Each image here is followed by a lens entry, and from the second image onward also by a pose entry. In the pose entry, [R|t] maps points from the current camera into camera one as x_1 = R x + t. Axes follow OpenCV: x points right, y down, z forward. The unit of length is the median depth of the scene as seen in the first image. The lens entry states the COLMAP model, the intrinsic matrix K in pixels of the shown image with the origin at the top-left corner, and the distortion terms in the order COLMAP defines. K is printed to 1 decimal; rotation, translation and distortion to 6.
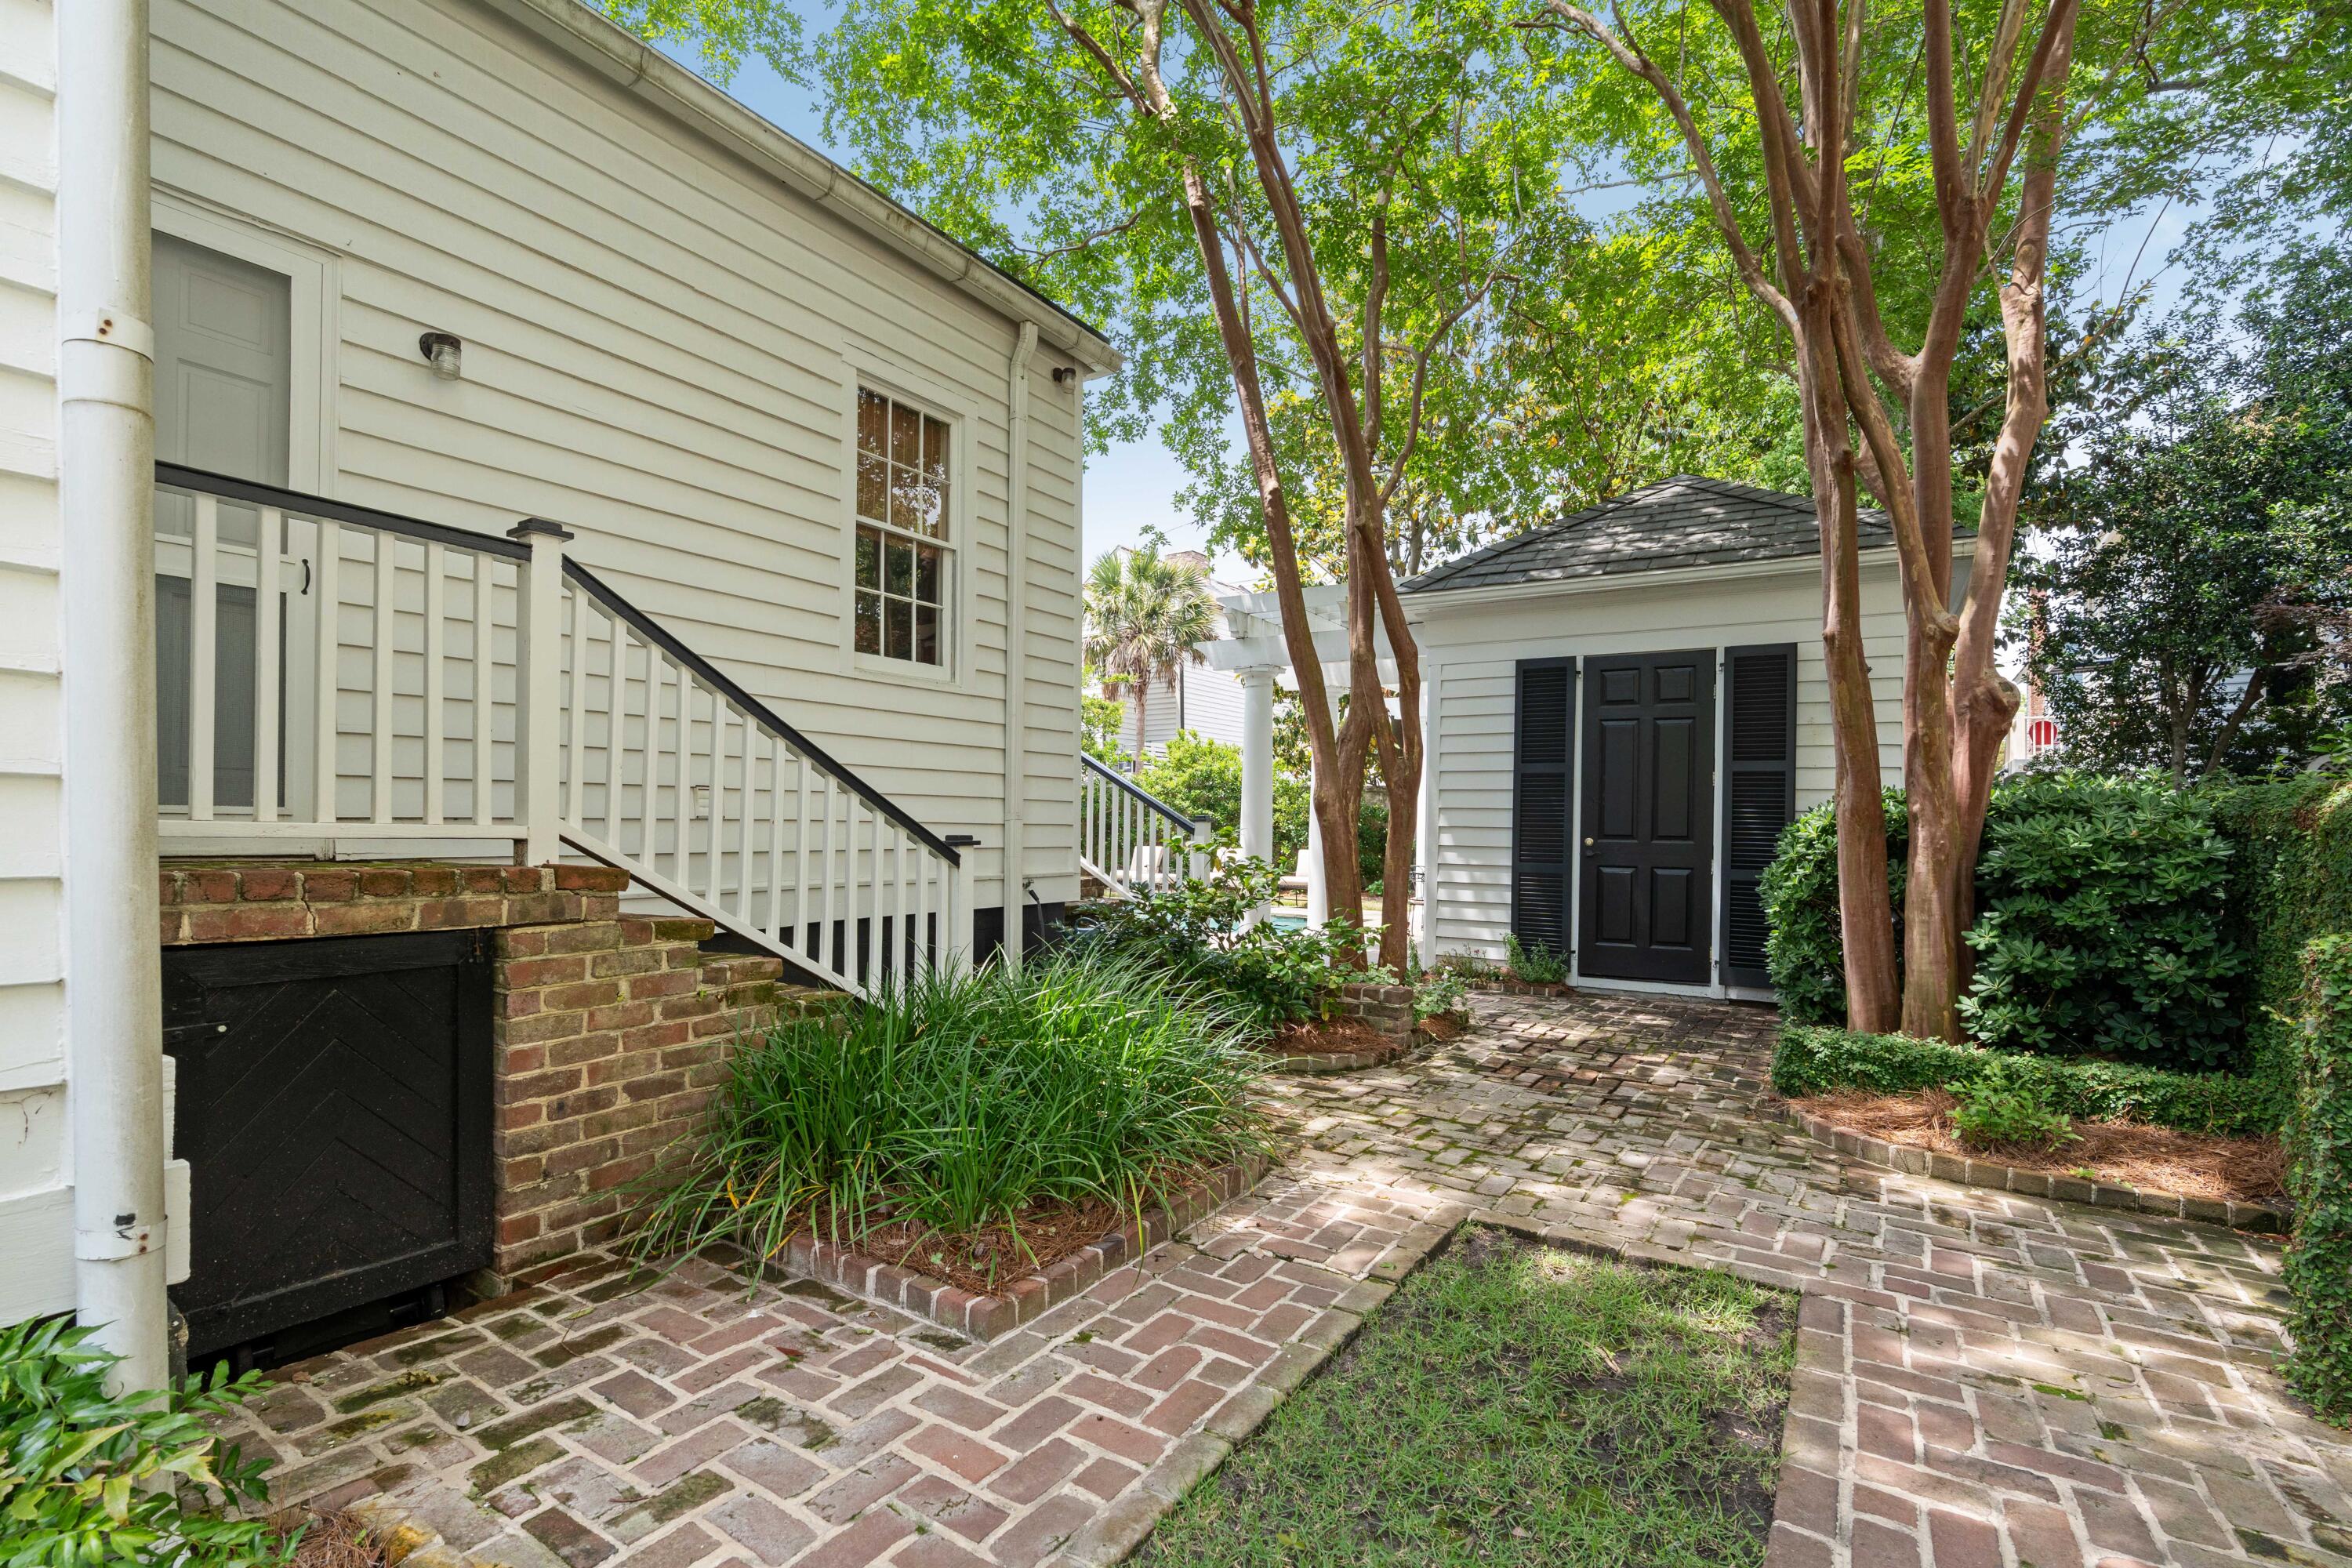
lens RADIAL K [[1046.3, 0, 1176.1], [0, 1046.3, 831.7], [0, 0, 1]] dist [-0.011520, 0.002309]
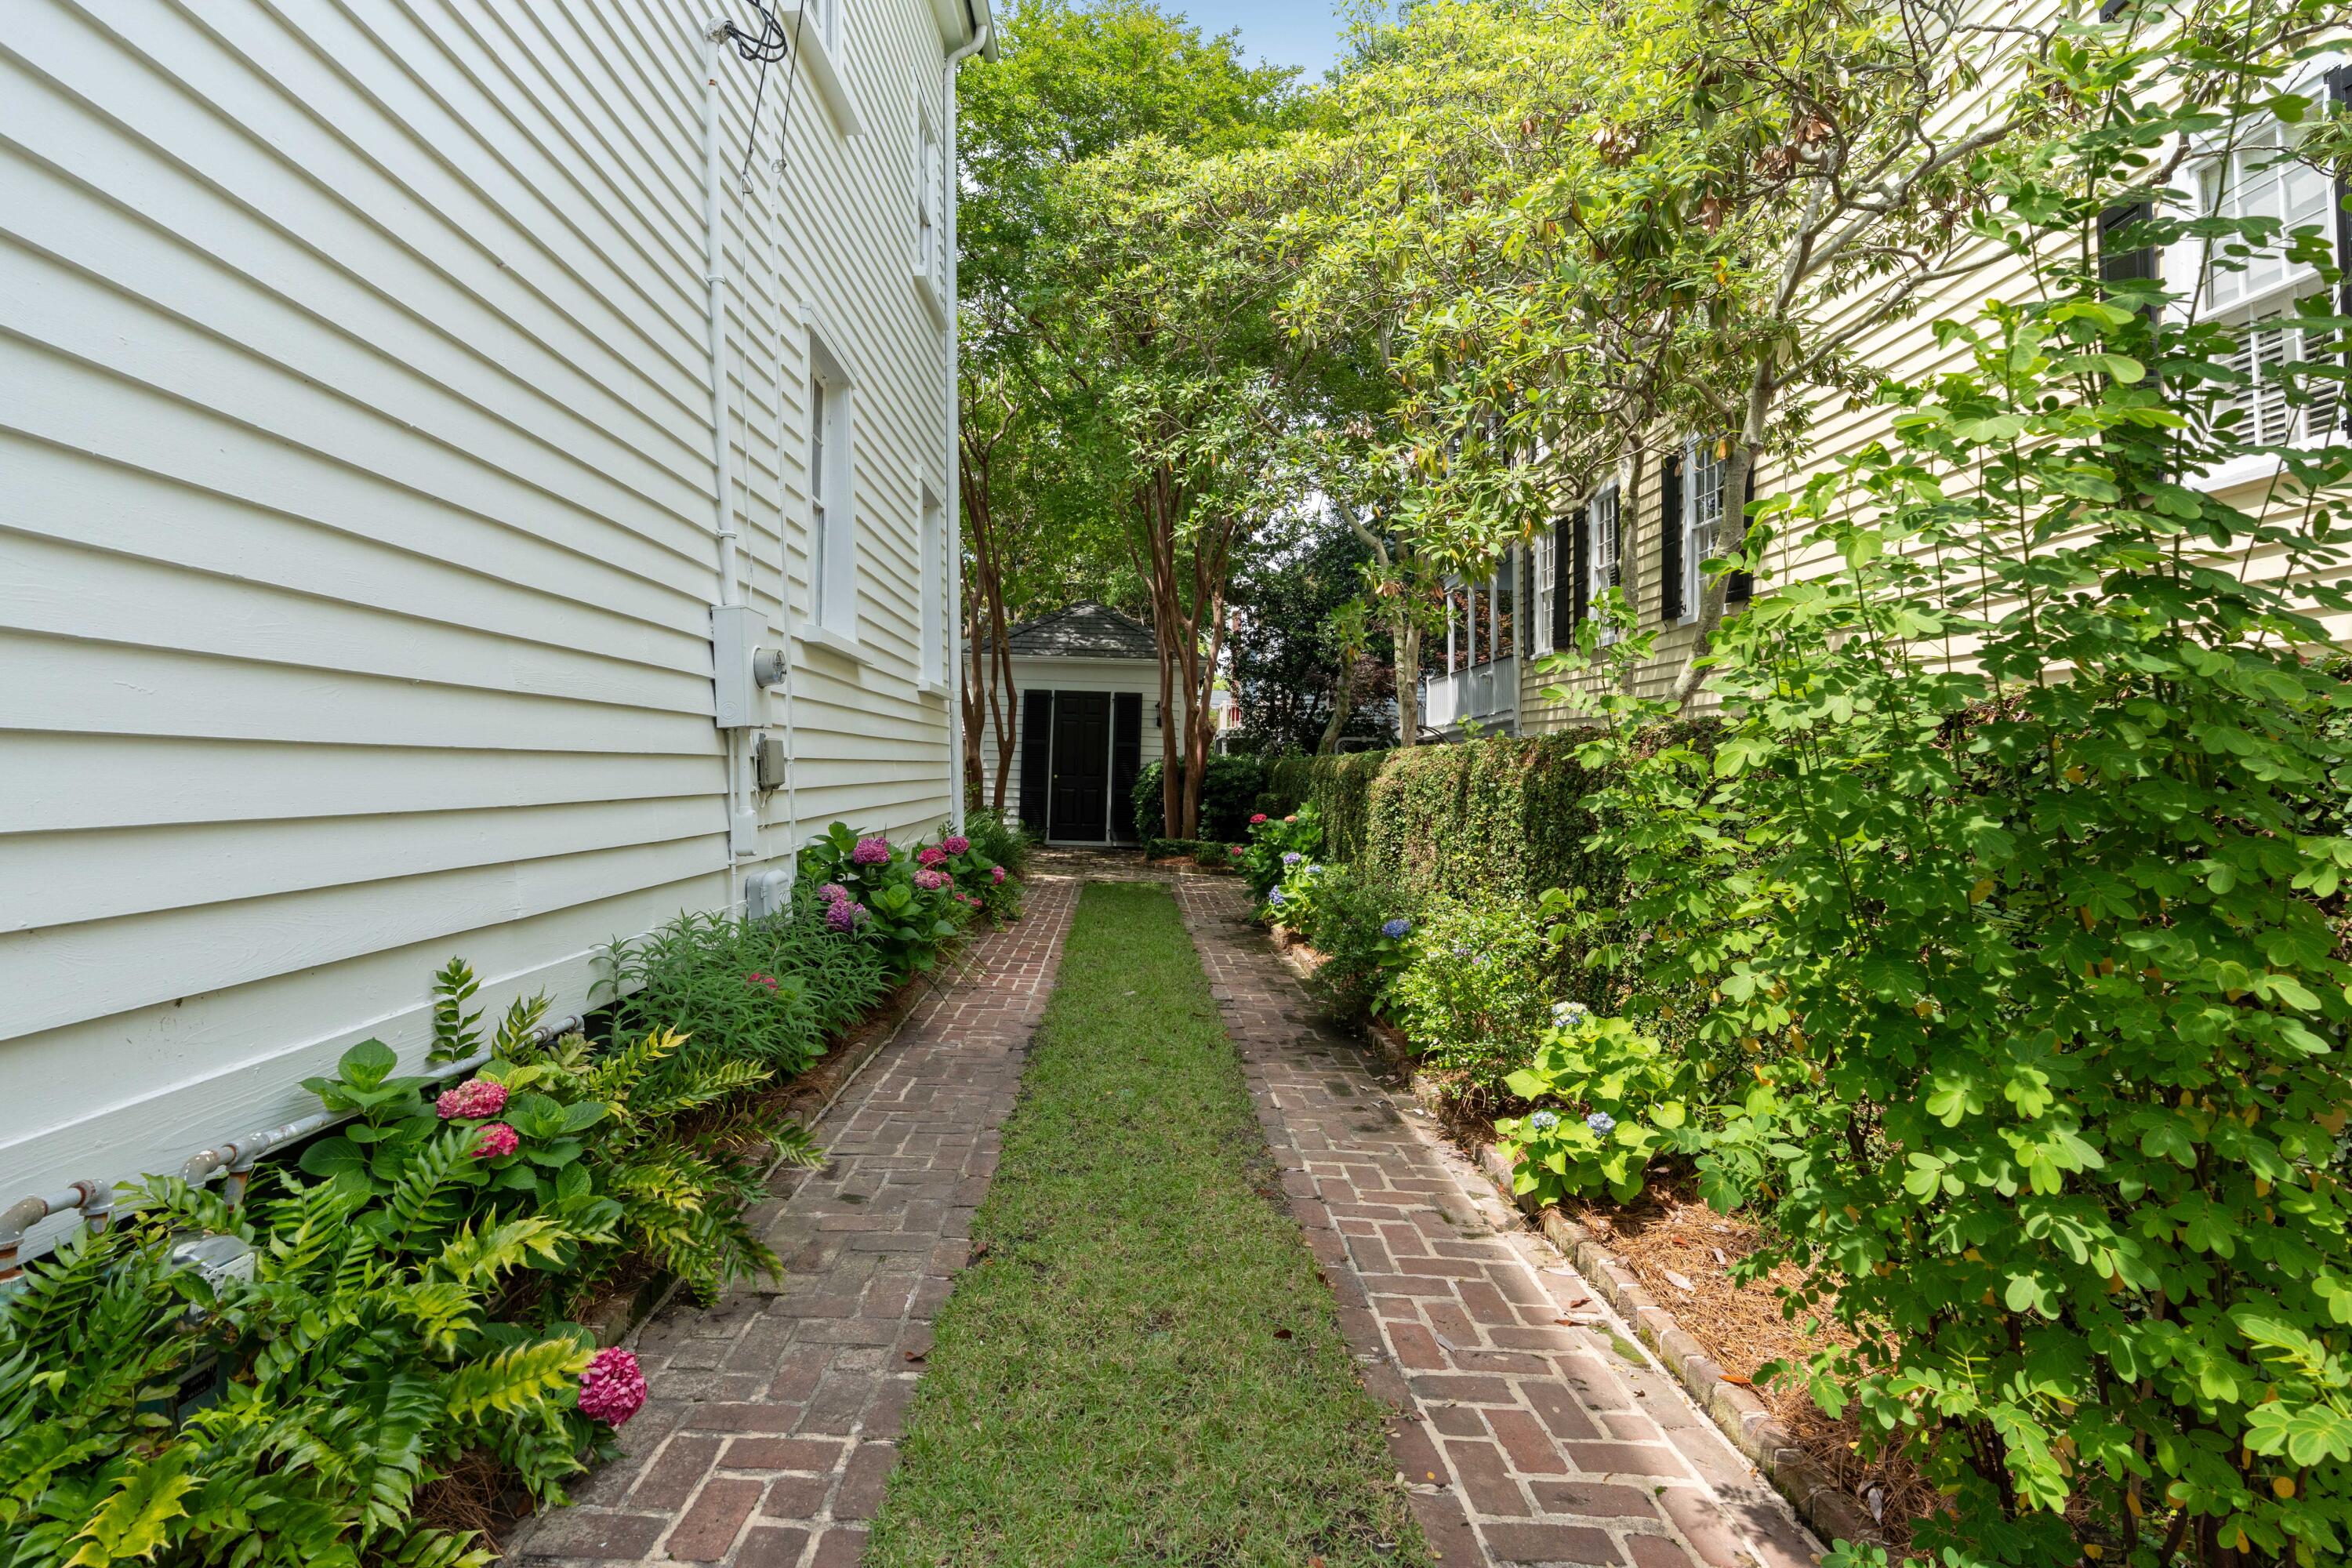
lens RADIAL K [[1046.3, 0, 1177.2], [0, 1046.3, 786.3], [0, 0, 1]] dist [-0.011520, 0.002309]
pose [[0.809192, 0.000230, 0.587544, -0.952144], [-0.002553, 0.999992, 0.003126, 0.033913], [-0.587538, -0.004030, 0.809186, -1.259319]]
